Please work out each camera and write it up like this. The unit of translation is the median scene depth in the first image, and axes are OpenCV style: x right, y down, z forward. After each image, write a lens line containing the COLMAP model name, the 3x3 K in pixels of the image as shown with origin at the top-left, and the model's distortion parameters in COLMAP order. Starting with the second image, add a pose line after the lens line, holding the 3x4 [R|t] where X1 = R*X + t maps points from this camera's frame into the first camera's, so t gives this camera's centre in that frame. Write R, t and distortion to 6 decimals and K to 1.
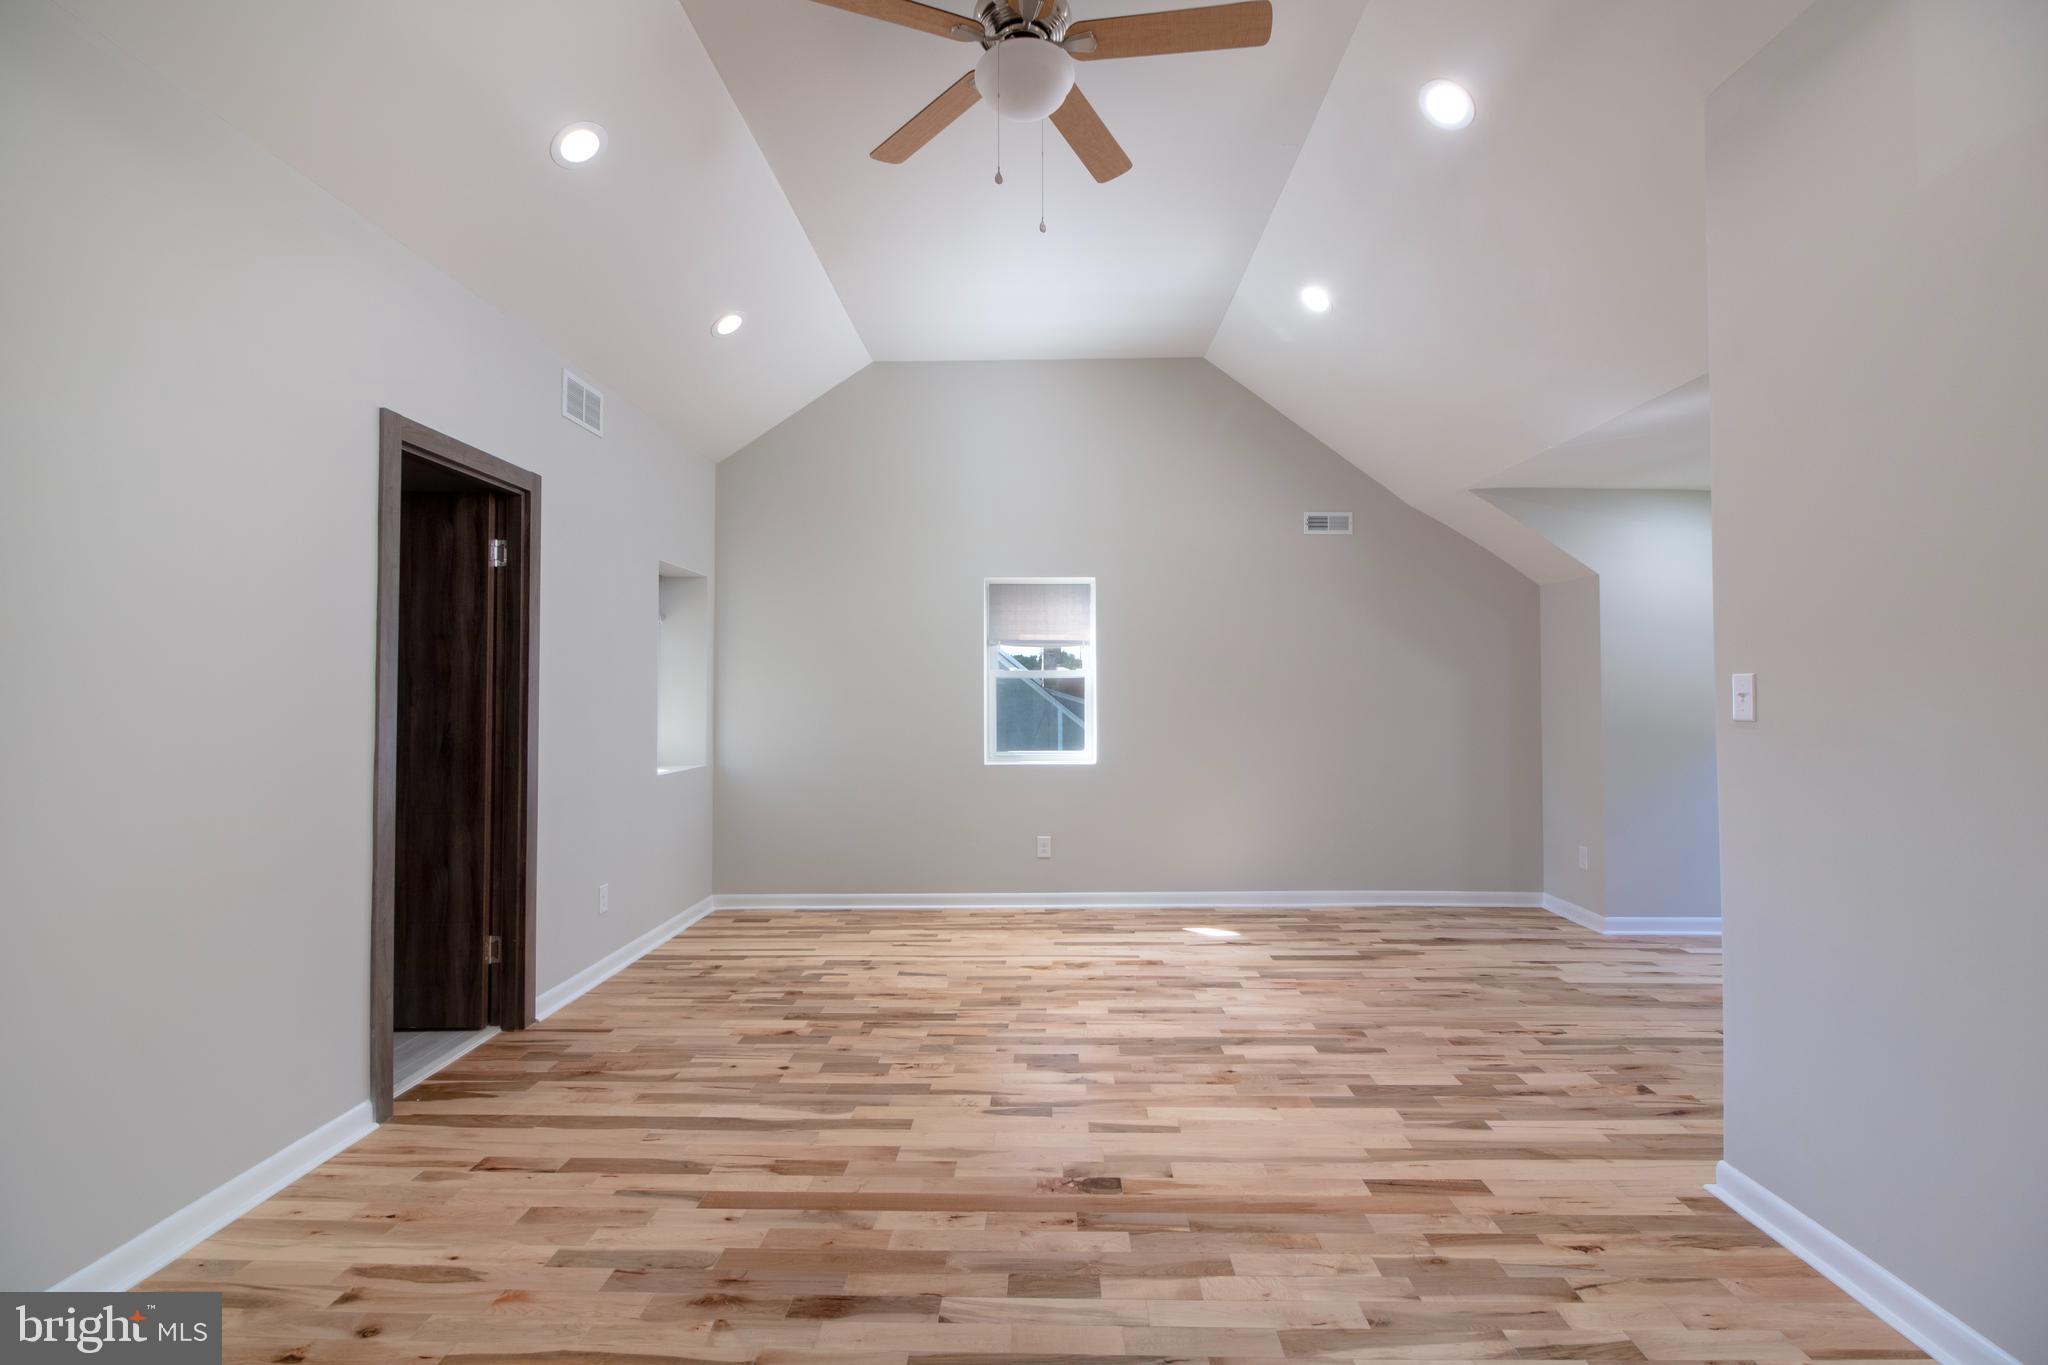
lens RADIAL K [[954.7, 0, 1024.0], [0, 954.7, 682.5], [0, 0, 1]] dist [0.018253, -0.014318]
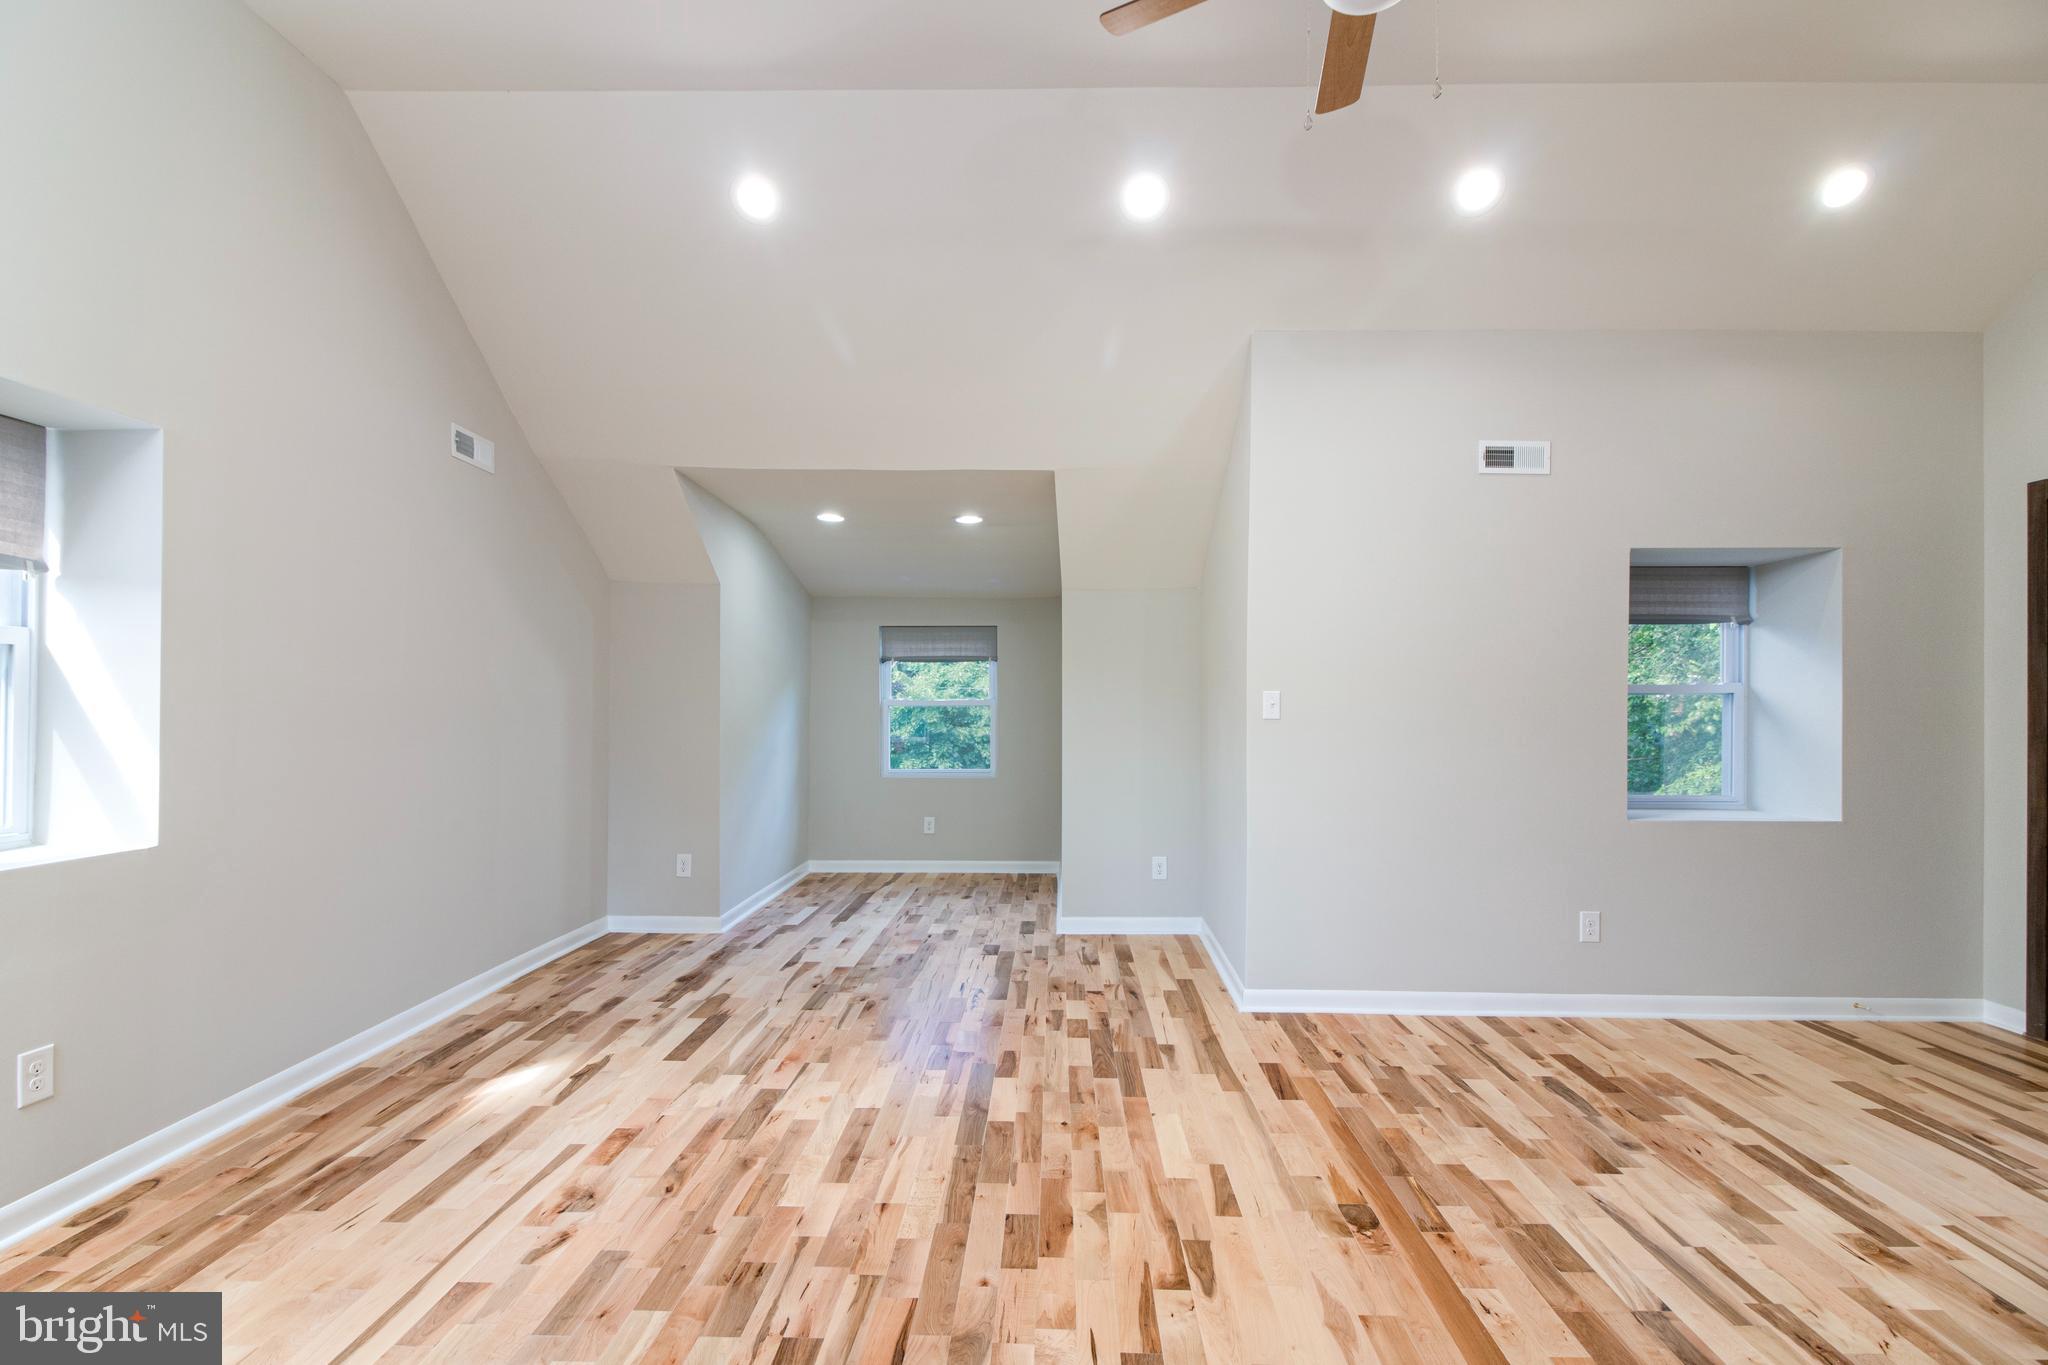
lens RADIAL K [[952.6, 0, 1058.5], [0, 952.6, 706.8], [0, 0, 1]] dist [0.019971, -0.015082]
pose [[-0.023207, 0.002476, 0.999728, -0.704272], [-0.020302, 0.999790, -0.002948, 0.022325], [-0.999525, -0.020364, -0.023152, 1.081160]]
